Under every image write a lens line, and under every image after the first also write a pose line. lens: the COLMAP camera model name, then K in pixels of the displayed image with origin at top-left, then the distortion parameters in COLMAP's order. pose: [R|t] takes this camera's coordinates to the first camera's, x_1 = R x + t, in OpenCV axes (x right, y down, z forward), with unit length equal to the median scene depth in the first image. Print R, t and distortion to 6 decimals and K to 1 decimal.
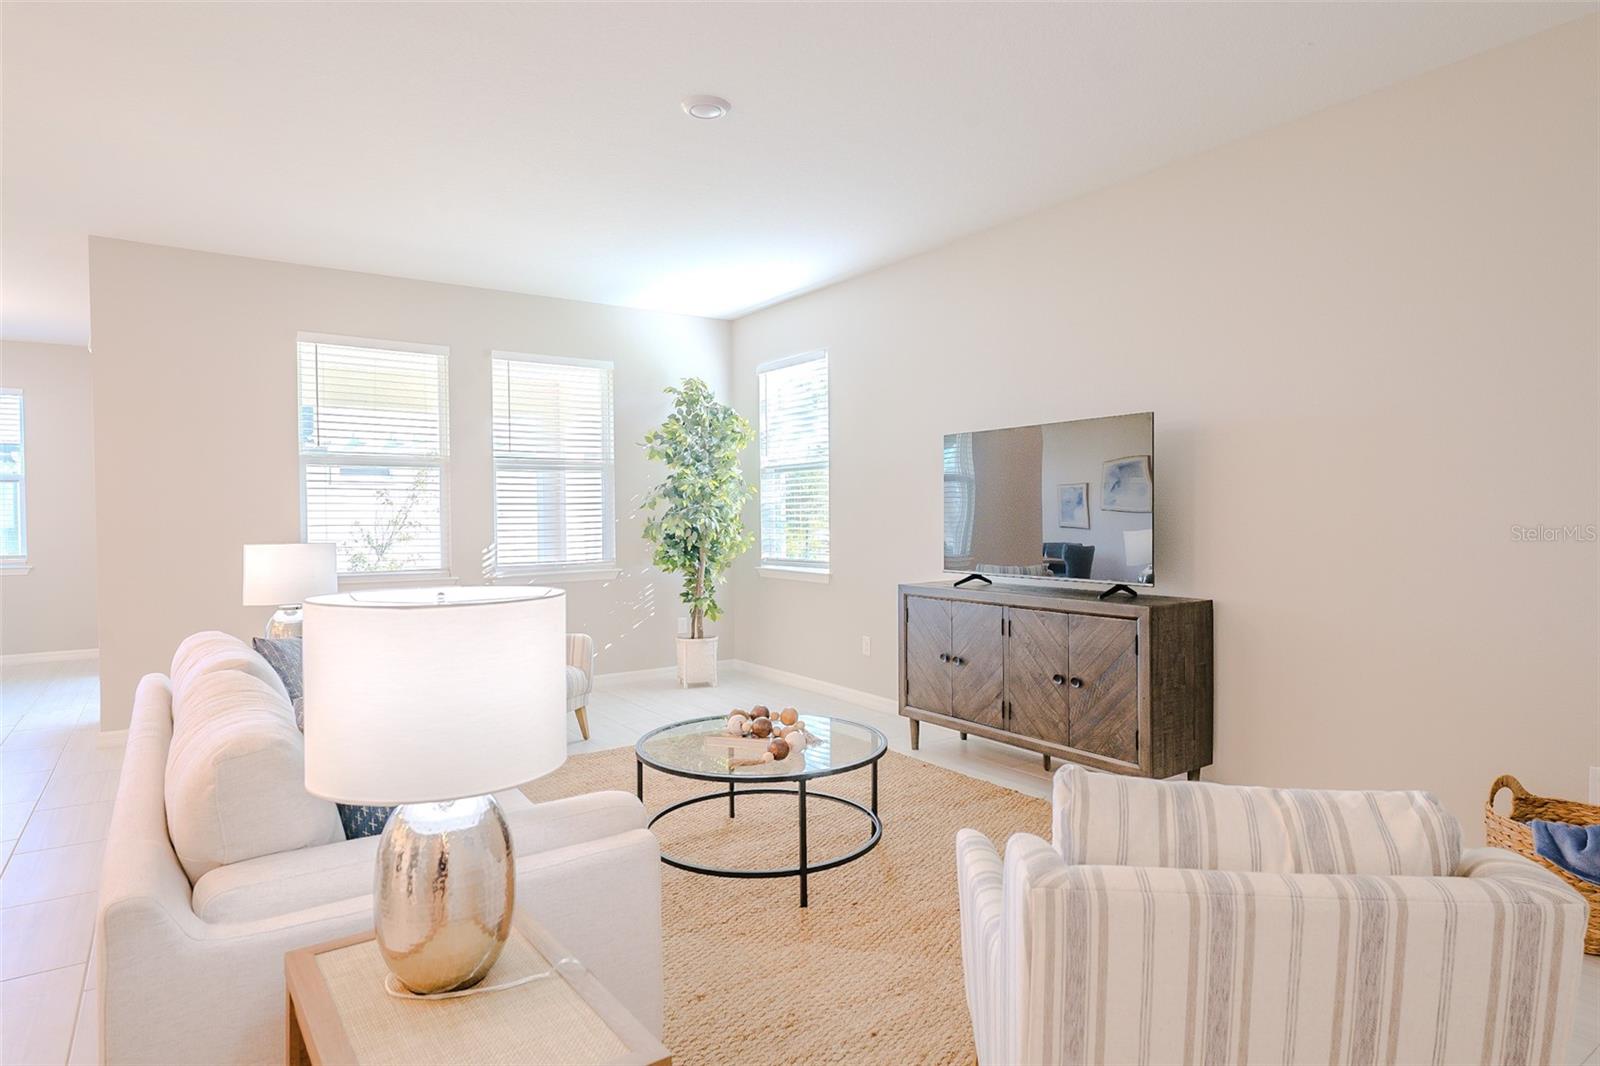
lens RADIAL K [[889.4, 0, 800.0], [0, 889.4, 533.0], [0, 0, 1]] dist [-0.036331, -0.000218]
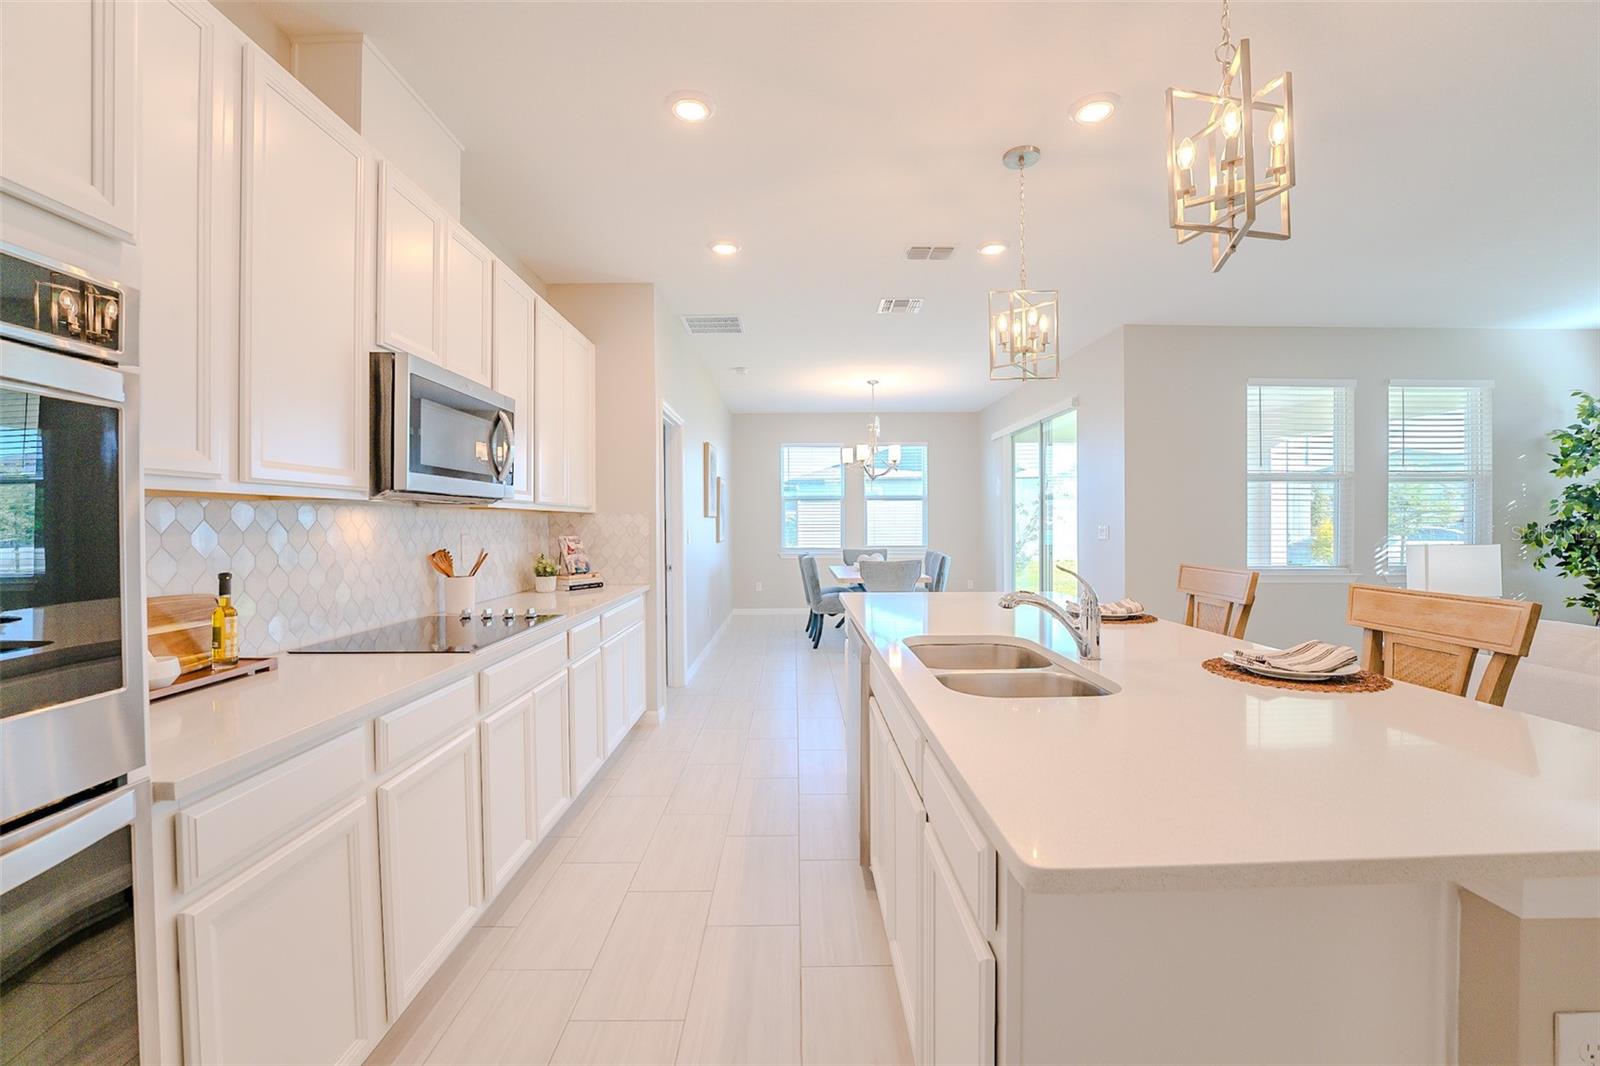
lens RADIAL K [[650.2, 0, 795.7], [0, 650.2, 525.2], [0, 0, 1]] dist [-0.028383, 0.000203]
pose [[0.820003, 0.004395, -0.572342, -0.510887], [-0.012025, 0.999882, -0.009549, 0.001393], [0.572233, 0.014713, 0.819959, -0.124454]]
